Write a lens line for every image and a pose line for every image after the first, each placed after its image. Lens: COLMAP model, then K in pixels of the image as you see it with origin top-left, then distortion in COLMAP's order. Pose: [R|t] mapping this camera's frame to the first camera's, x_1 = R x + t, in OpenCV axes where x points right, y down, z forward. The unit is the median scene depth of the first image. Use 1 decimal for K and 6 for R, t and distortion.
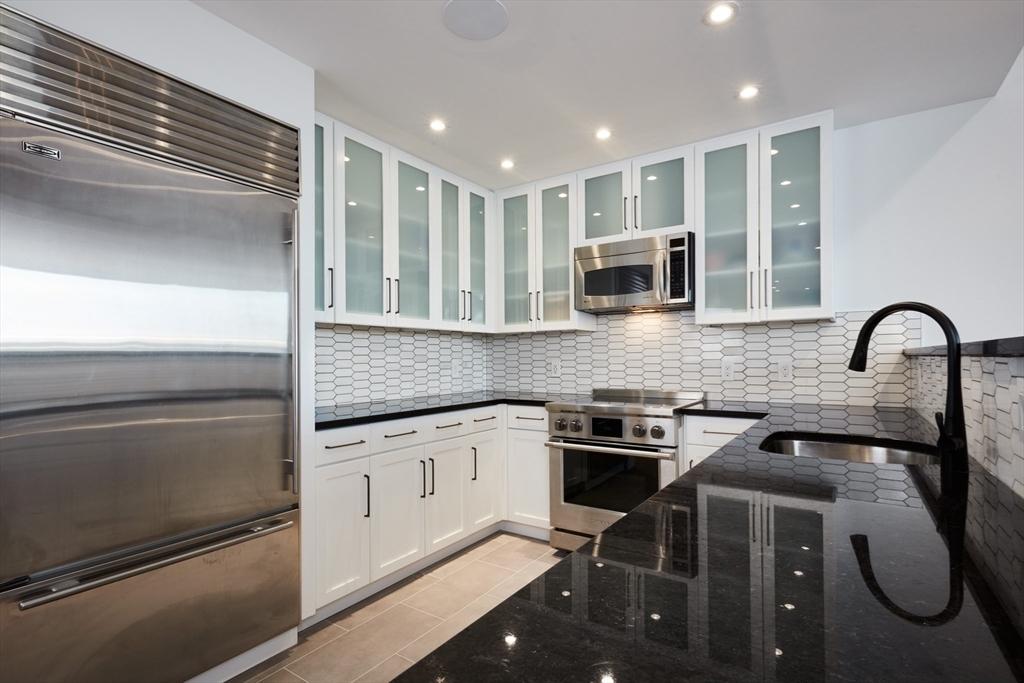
lens RADIAL K [[493.0, 0, 515.4], [0, 493.0, 347.5], [0, 0, 1]] dist [-0.001952, -0.000880]
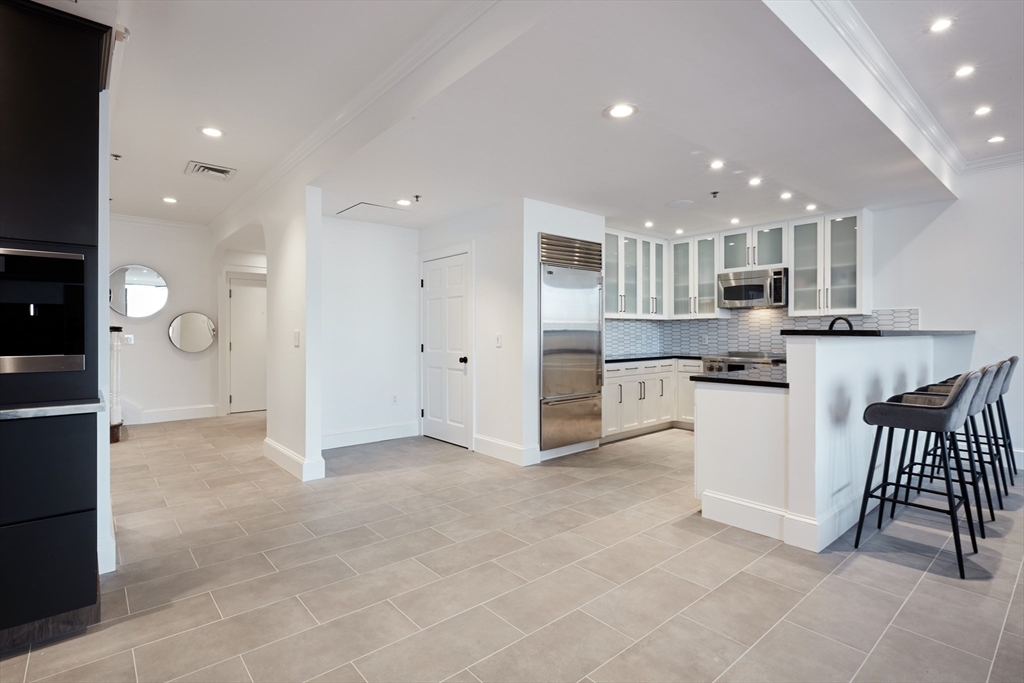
lens RADIAL K [[493.0, 0, 487.9], [0, 493.0, 334.5], [0, 0, 1]] dist [-0.001952, -0.000880]
pose [[0.958330, 0.003238, -0.285644, -0.191178], [0.002492, 0.999803, 0.019694, -0.015847], [0.285651, -0.019585, 0.958133, -1.094265]]
